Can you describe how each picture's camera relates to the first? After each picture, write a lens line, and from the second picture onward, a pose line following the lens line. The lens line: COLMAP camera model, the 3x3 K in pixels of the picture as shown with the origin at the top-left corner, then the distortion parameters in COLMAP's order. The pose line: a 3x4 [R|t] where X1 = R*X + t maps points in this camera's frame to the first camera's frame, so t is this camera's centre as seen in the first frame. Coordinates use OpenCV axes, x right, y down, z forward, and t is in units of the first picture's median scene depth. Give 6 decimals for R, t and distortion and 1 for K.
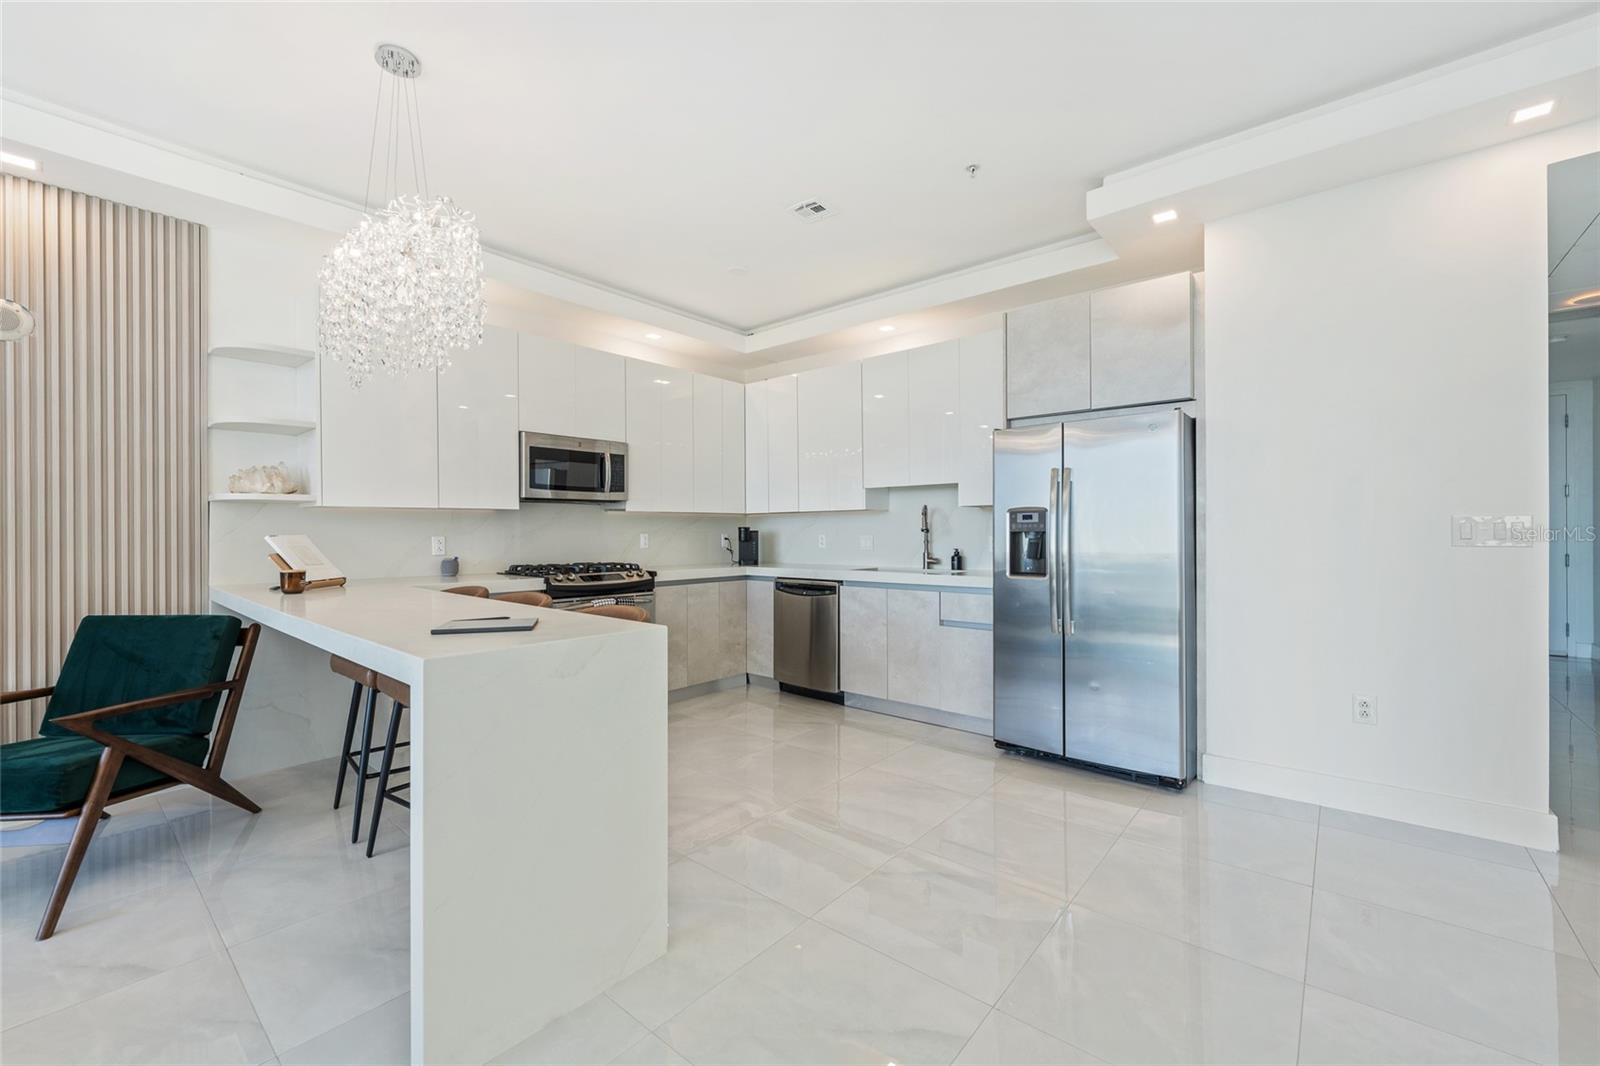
lens RADIAL K [[646.1, 0, 792.9], [0, 646.1, 527.6], [0, 0, 1]] dist [0.001297, -0.000855]
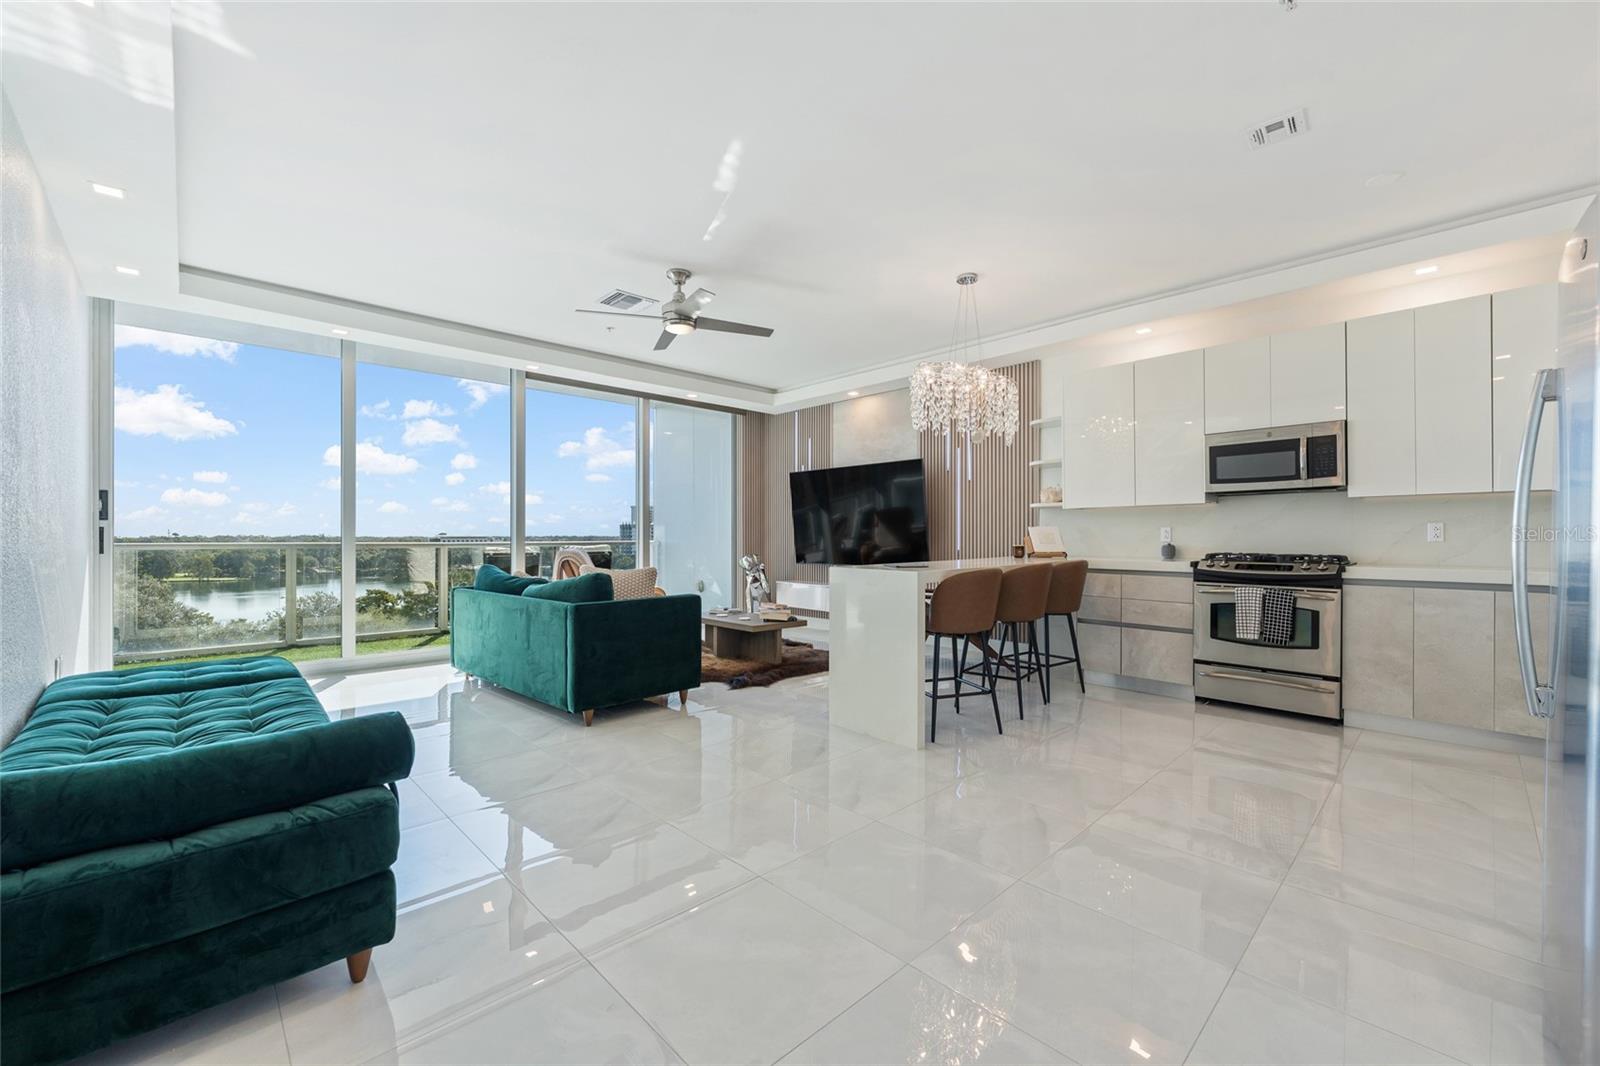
lens RADIAL K [[646.1, 0, 805.2], [0, 646.1, 532.2], [0, 0, 1]] dist [0.001297, -0.000855]
pose [[-0.093072, -0.003827, -0.995652, 0.739795], [0.006888, 0.999966, -0.004488, 0.022305], [0.995636, -0.007276, -0.093042, 0.379081]]
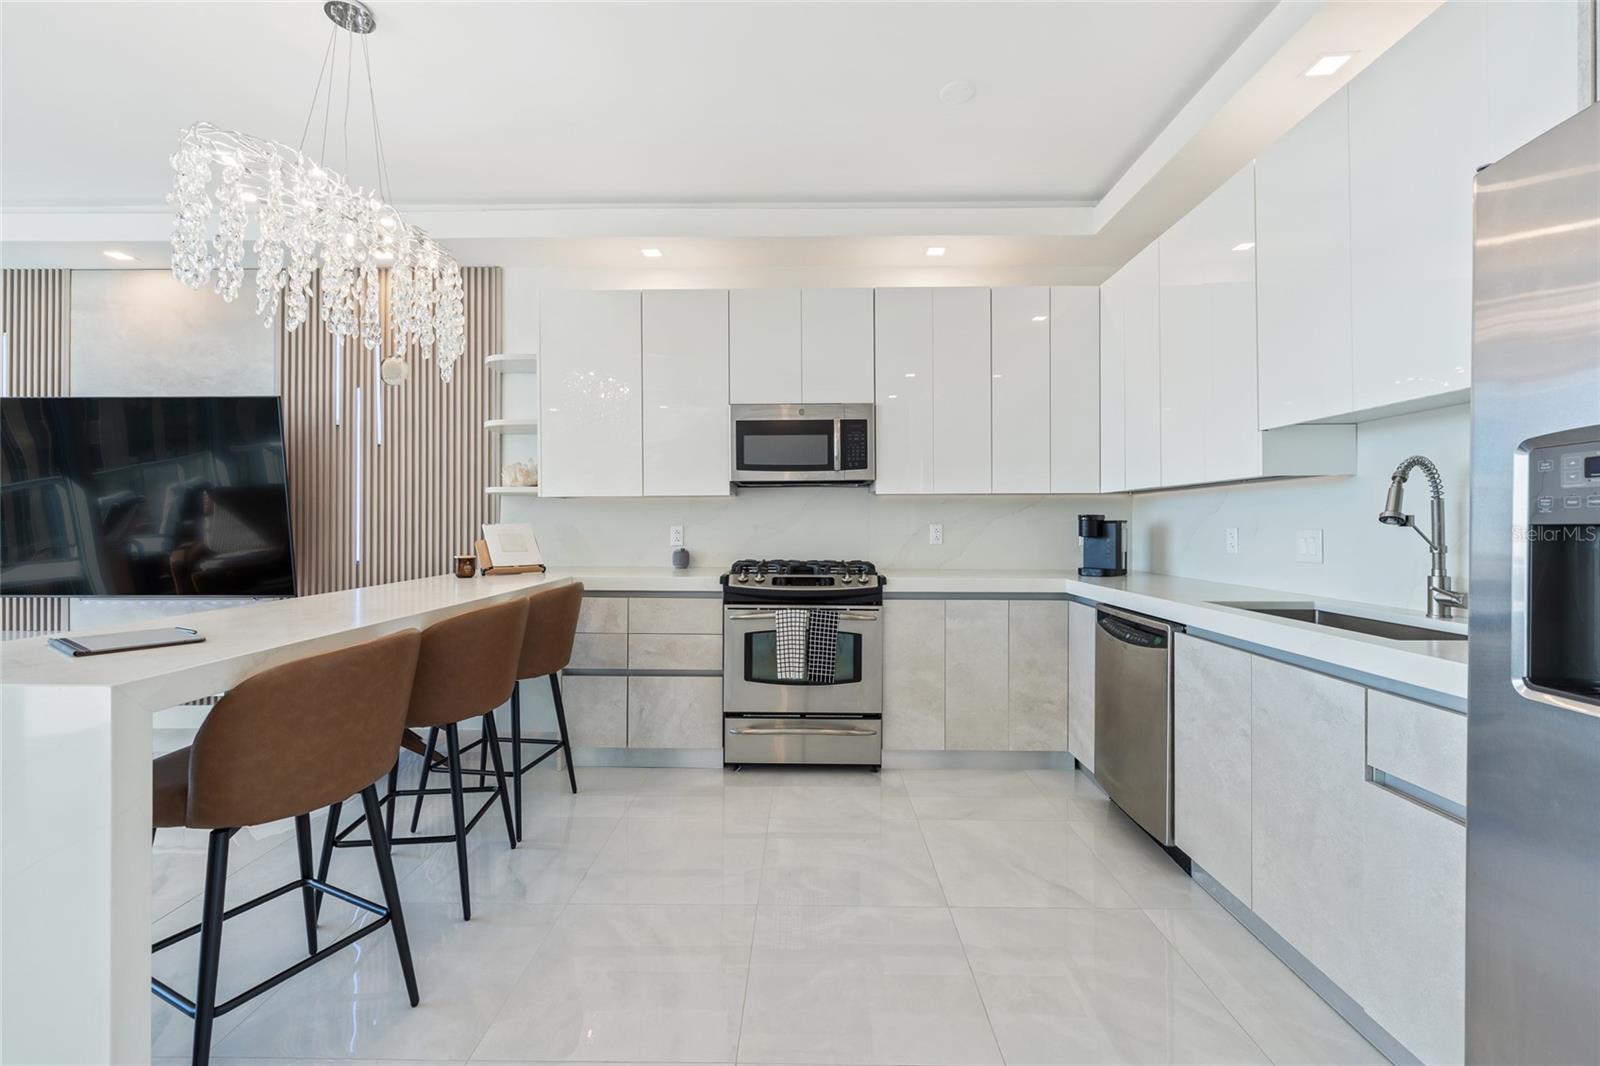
lens RADIAL K [[646.1, 0, 798.9], [0, 646.1, 524.9], [0, 0, 1]] dist [0.001297, -0.000855]
pose [[0.640790, 0.005663, -0.767695, 0.282782], [0.001686, 0.999960, 0.008784, 0.003355], [0.767714, -0.006923, 0.640755, 0.490041]]
